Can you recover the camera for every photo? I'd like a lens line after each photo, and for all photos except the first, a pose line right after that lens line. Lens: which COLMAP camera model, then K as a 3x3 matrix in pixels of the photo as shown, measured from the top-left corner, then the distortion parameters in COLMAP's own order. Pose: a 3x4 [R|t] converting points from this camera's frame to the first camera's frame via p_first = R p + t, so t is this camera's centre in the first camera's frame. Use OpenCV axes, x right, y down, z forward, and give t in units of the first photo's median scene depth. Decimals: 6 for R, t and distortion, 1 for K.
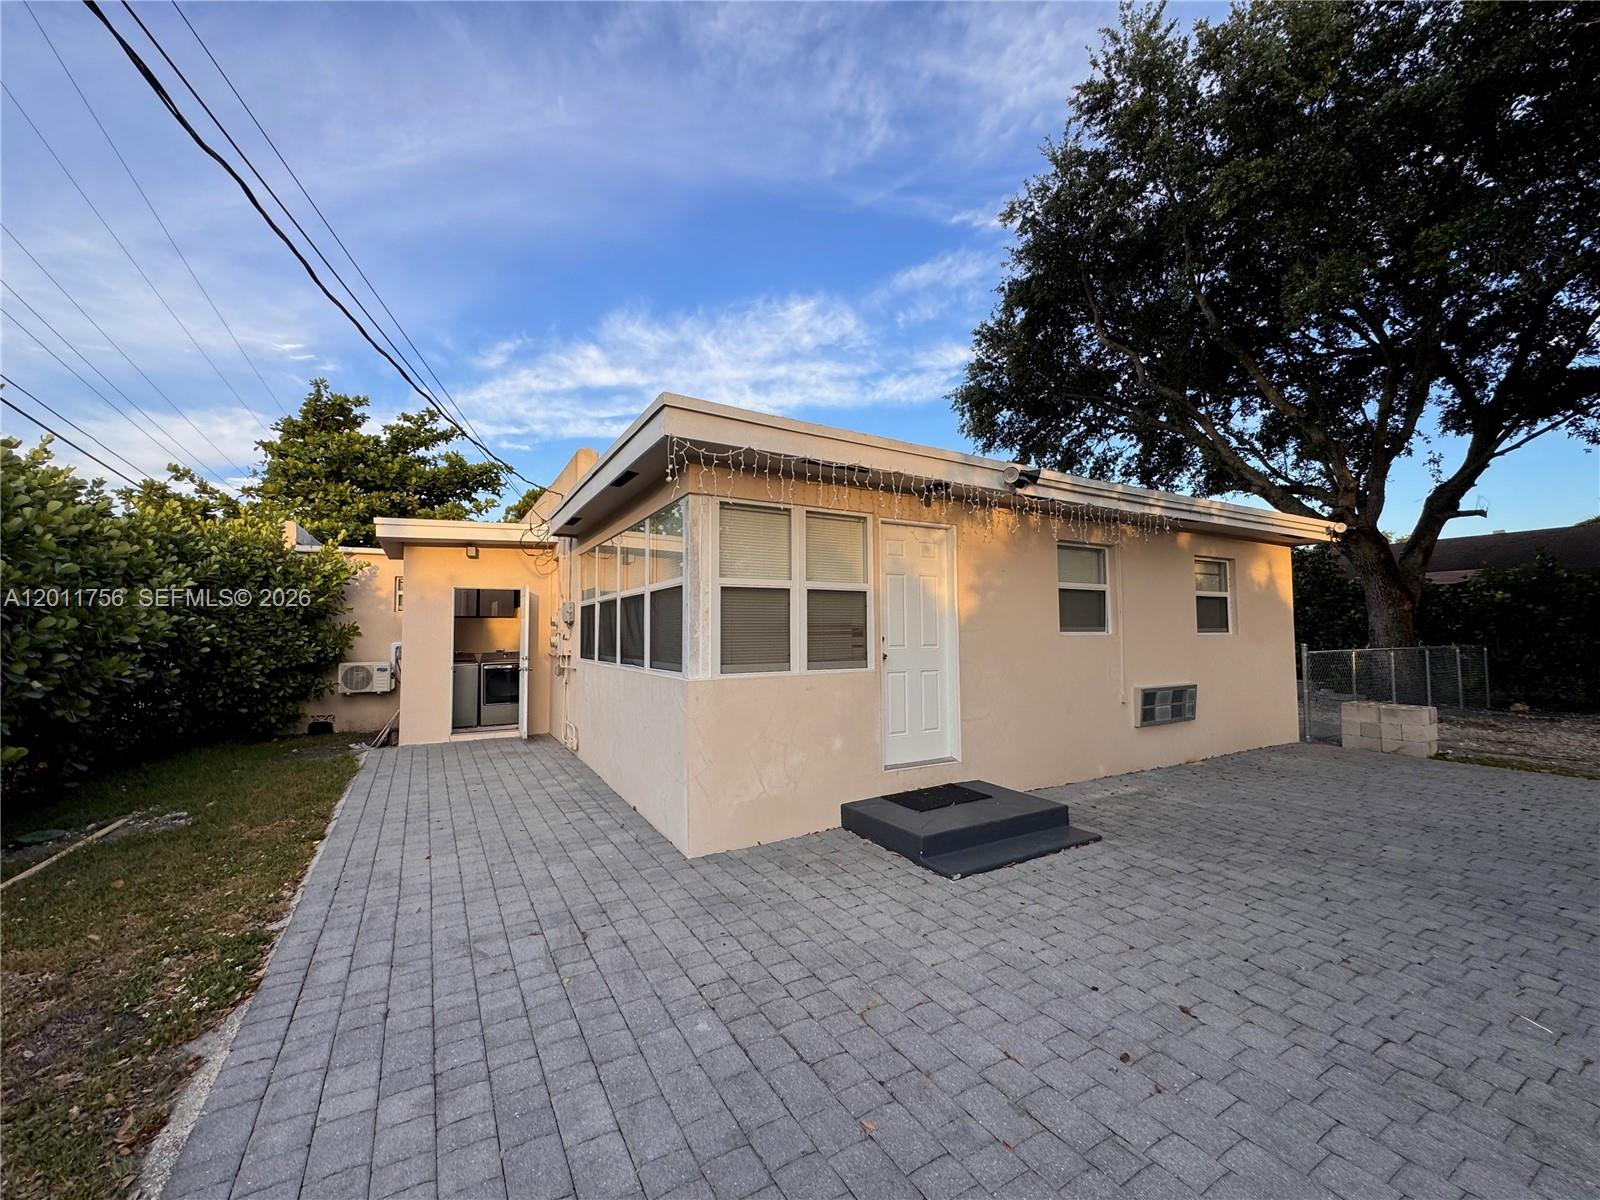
lens RADIAL K [[639.9, 0, 798.0], [0, 639.9, 599.1], [0, 0, 1]] dist [-0.004367, 0.000367]
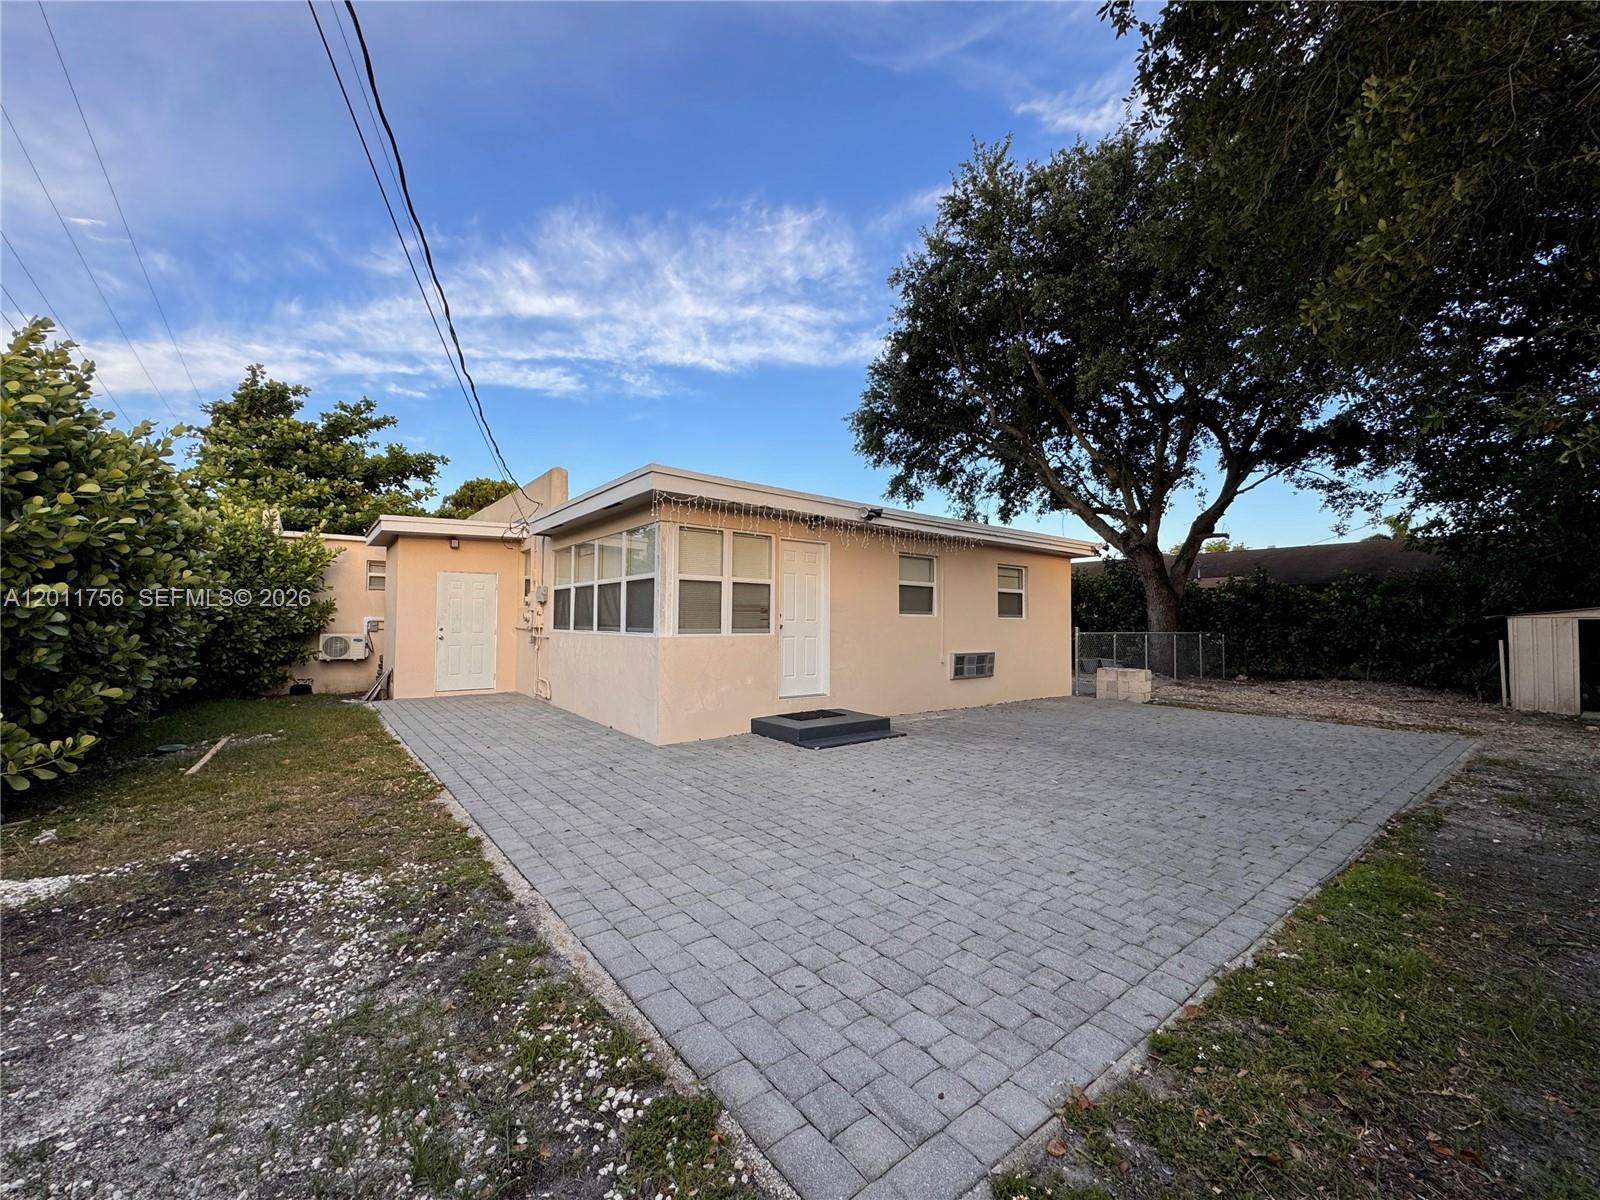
lens RADIAL K [[639.9, 0, 798.0], [0, 639.9, 599.1], [0, 0, 1]] dist [-0.004367, 0.000367]
pose [[0.989739, 0.020216, 0.141449, -0.029491], [-0.022651, 0.999621, 0.015627, -0.000957], [-0.141079, -0.018671, 0.989822, -0.356473]]
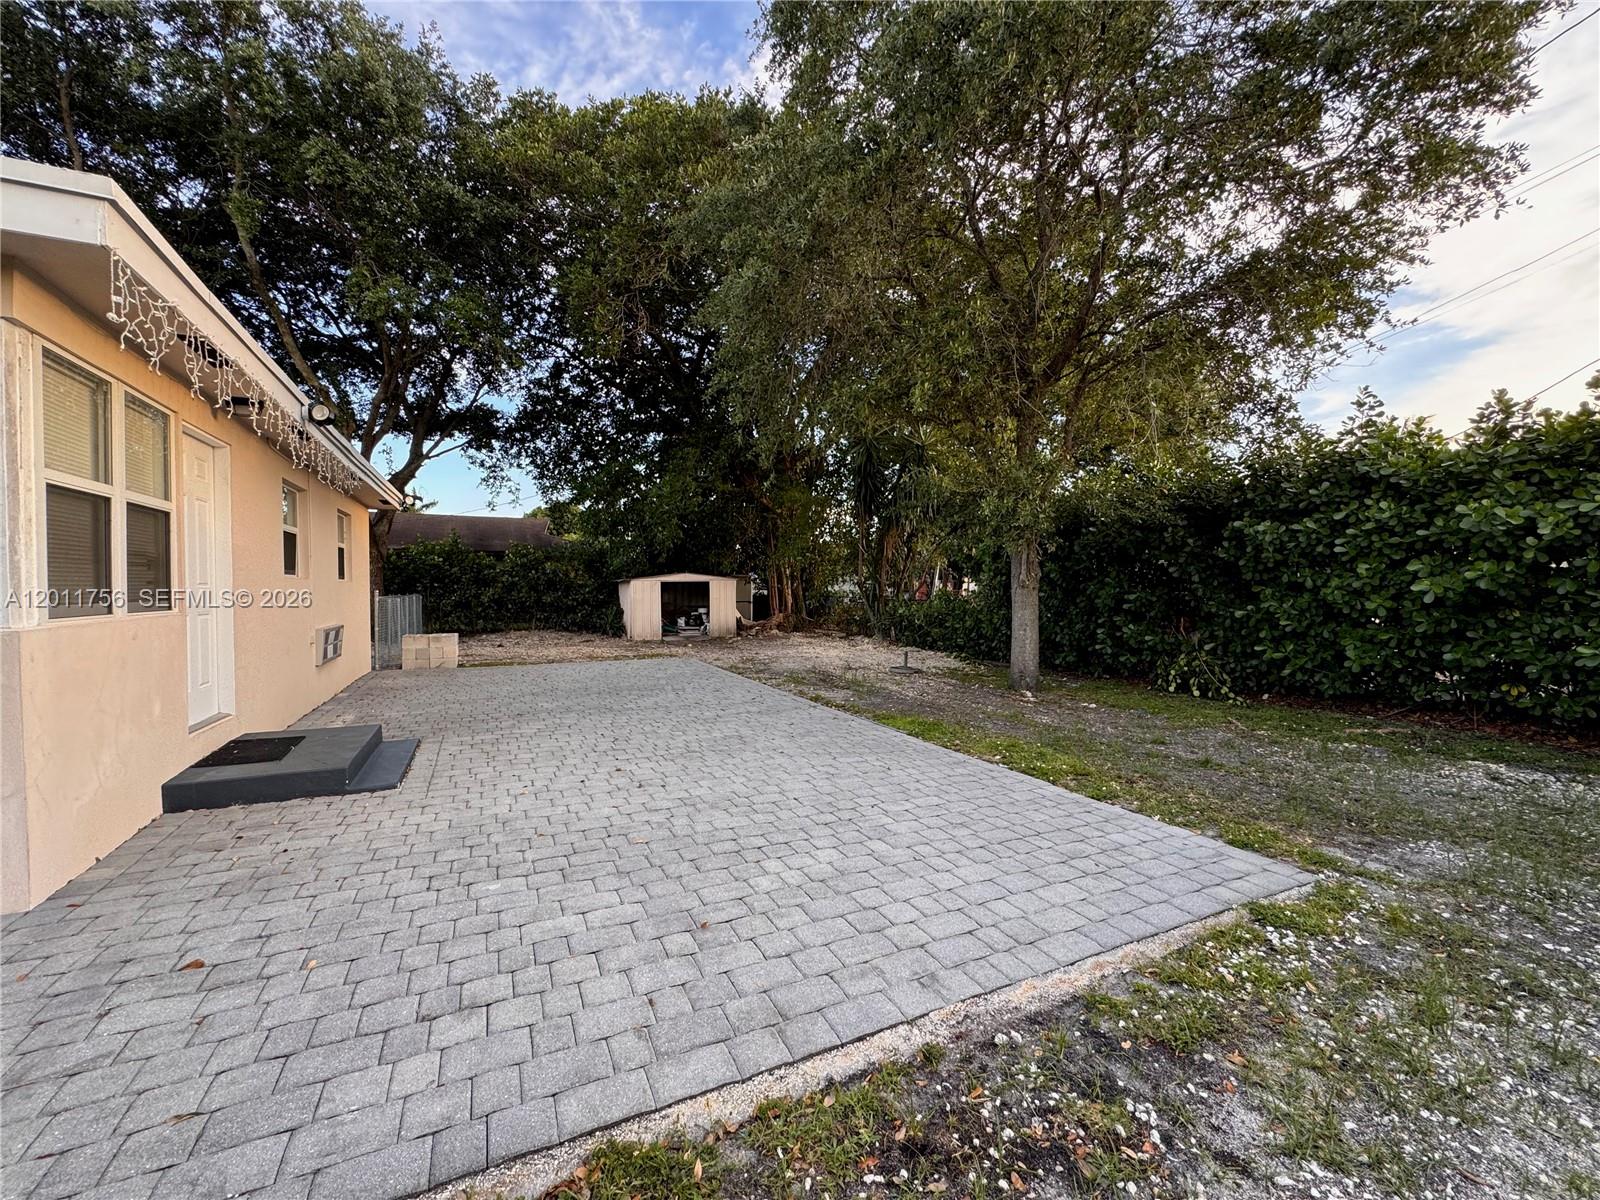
lens RADIAL K [[639.9, 0, 798.0], [0, 639.9, 599.1], [0, 0, 1]] dist [-0.004367, 0.000367]
pose [[0.075860, -0.012261, 0.997043, -0.398392], [-0.051778, 0.998527, 0.016219, 0.026806], [-0.995773, -0.052855, 0.075113, 0.116264]]
